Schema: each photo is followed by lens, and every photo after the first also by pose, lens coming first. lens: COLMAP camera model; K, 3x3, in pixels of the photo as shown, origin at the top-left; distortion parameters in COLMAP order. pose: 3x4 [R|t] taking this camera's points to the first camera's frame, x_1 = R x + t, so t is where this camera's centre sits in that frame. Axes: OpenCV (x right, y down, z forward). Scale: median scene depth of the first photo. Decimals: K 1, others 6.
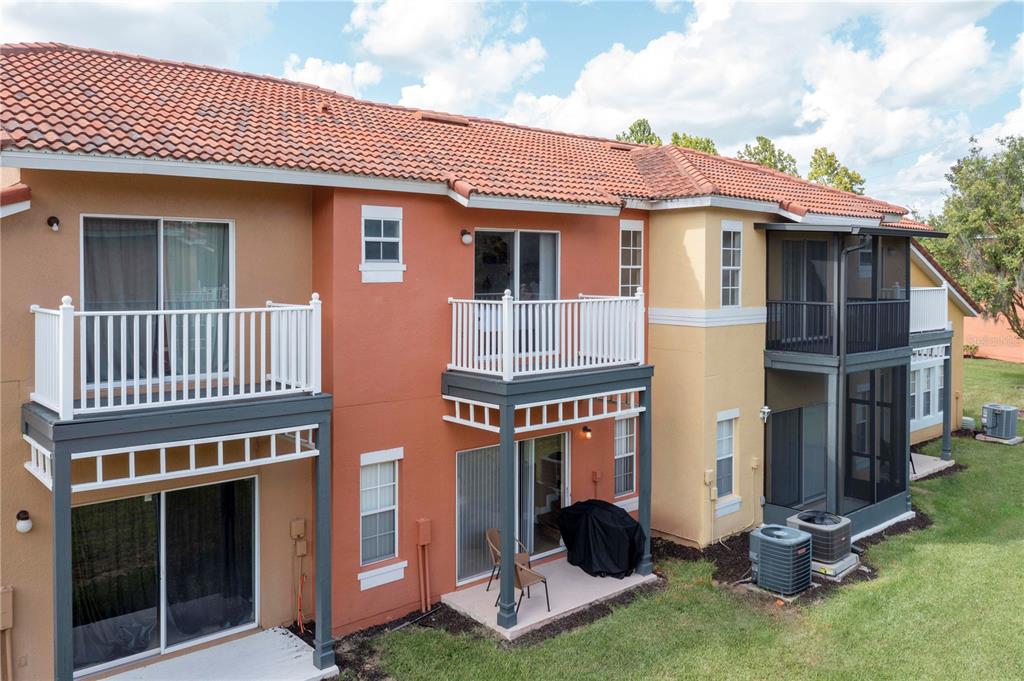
lens RADIAL K [[819.7, 0, 513.3], [0, 819.7, 288.0], [0, 0, 1]] dist [0.013942, 0.005066]
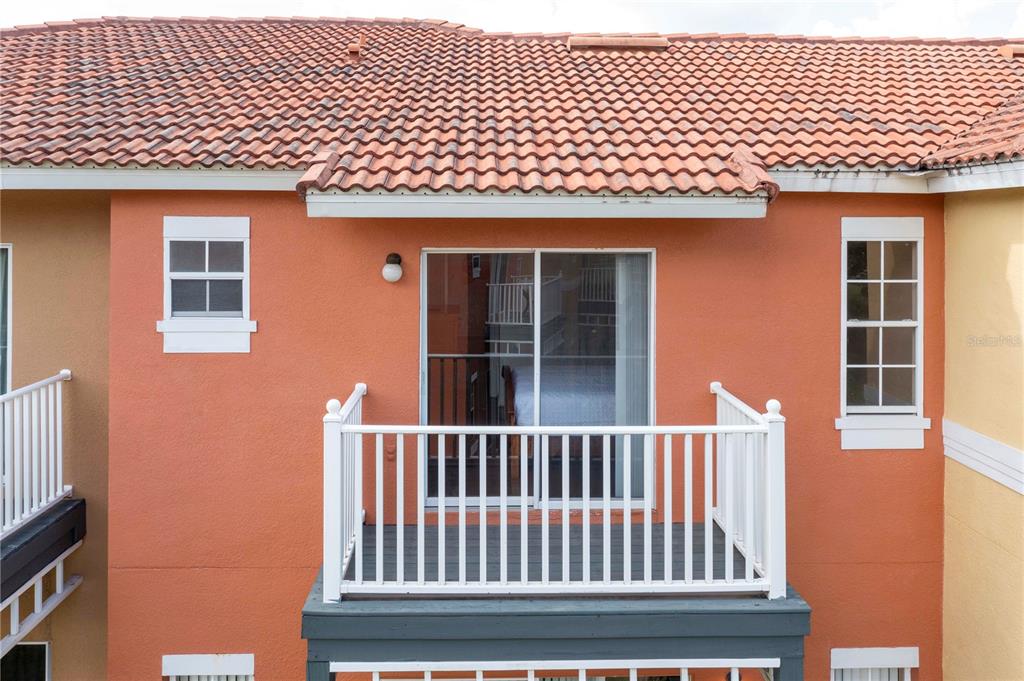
lens RADIAL K [[819.7, 0, 496.3], [0, 819.7, 226.6], [0, 0, 1]] dist [0.013942, 0.005066]
pose [[0.766410, 0.007111, -0.642313, 0.300808], [-0.019518, 0.999735, -0.012221, -0.076872], [0.642055, 0.021903, 0.766345, 0.597782]]
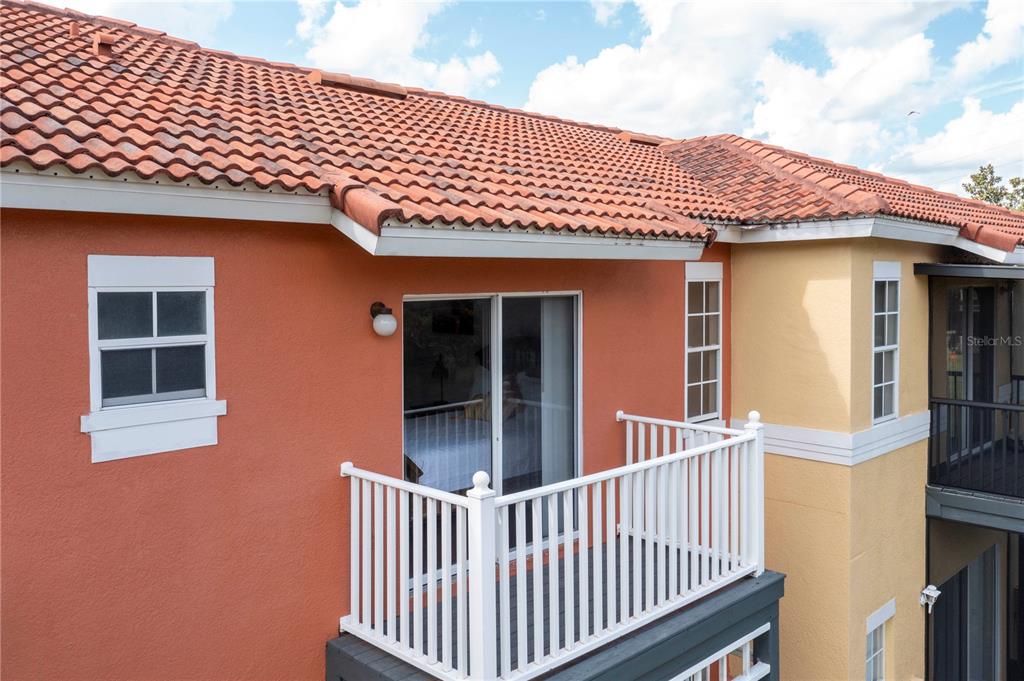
lens RADIAL K [[819.7, 0, 498.1], [0, 819.7, 302.0], [0, 0, 1]] dist [0.013942, 0.005066]
pose [[0.999419, -0.010692, 0.032364, -0.009545], [0.010681, 0.999943, 0.000499, -0.065564], [-0.032368, -0.000154, 0.999476, 0.522343]]
